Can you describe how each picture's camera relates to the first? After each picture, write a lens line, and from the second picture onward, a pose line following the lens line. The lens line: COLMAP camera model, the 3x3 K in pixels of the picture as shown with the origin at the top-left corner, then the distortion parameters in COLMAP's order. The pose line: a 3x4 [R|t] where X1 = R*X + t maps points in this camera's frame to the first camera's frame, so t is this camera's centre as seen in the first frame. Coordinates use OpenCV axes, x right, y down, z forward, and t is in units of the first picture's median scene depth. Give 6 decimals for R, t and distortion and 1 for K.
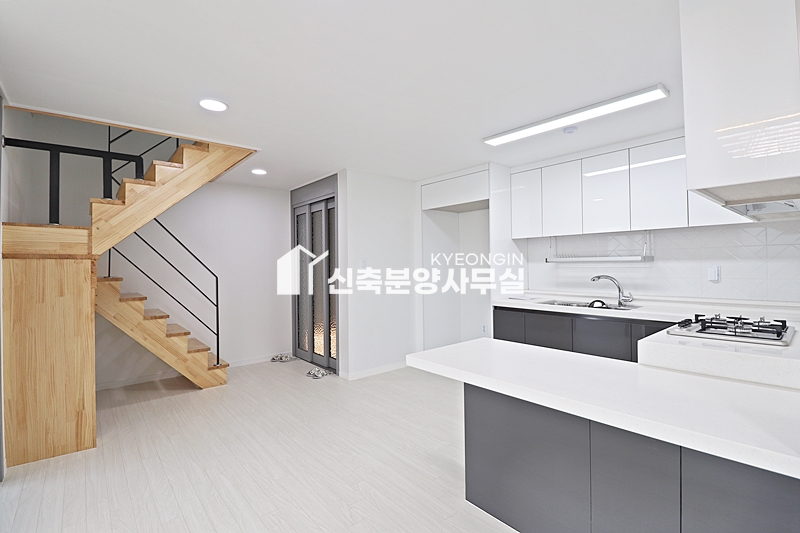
lens RADIAL K [[372.7, 0, 403.1], [0, 372.7, 260.0], [0, 0, 1]] dist [-0.004155, -0.010259]
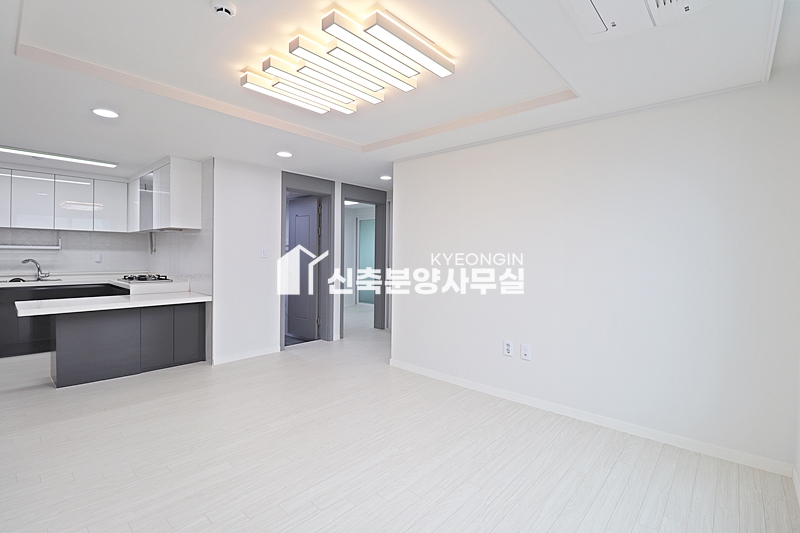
lens RADIAL K [[372.7, 0, 398.0], [0, 372.7, 255.9], [0, 0, 1]] dist [-0.004155, -0.010259]
pose [[-0.123067, 0.009696, 0.992351, -0.967321], [-0.022196, 0.999675, -0.012520, 0.015918], [-0.992150, -0.023567, -0.122812, -0.179892]]
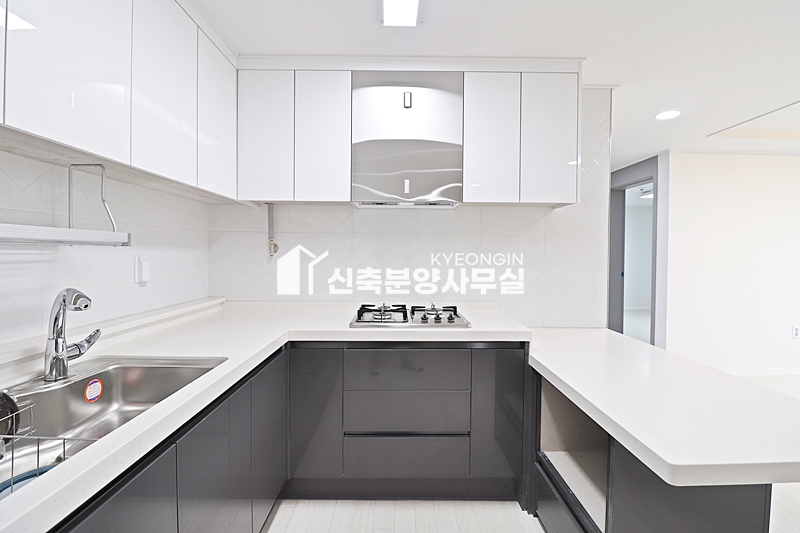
lens RADIAL K [[372.7, 0, 401.2], [0, 372.7, 259.4], [0, 0, 1]] dist [-0.004155, -0.010259]
pose [[-0.763168, -0.001955, 0.646197, 0.139006], [-0.003588, 0.999993, -0.001213, 0.017746], [-0.646190, -0.003244, -0.763170, 1.039010]]
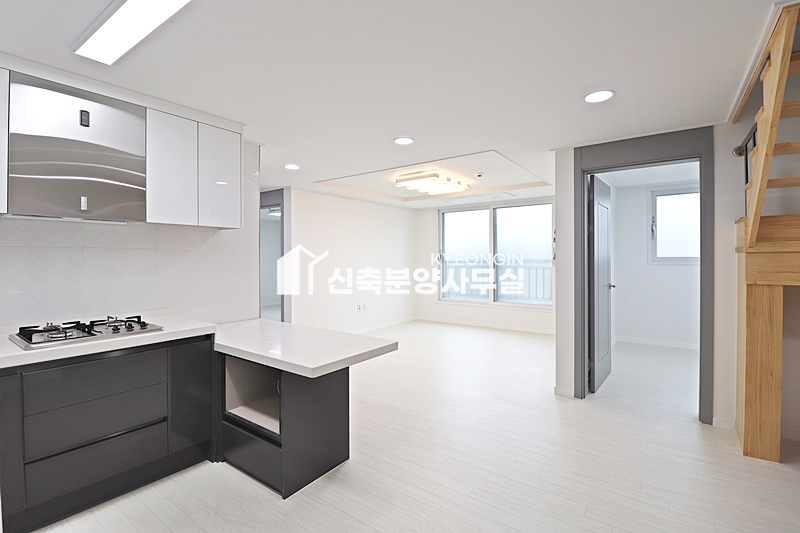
lens RADIAL K [[372.7, 0, 403.8], [0, 372.7, 260.2], [0, 0, 1]] dist [-0.004155, -0.010259]
pose [[-0.971766, 0.017853, -0.235272, 0.156546], [0.018752, 0.999823, -0.001581, 0.003032], [0.235202, -0.005948, -0.971928, 1.280491]]
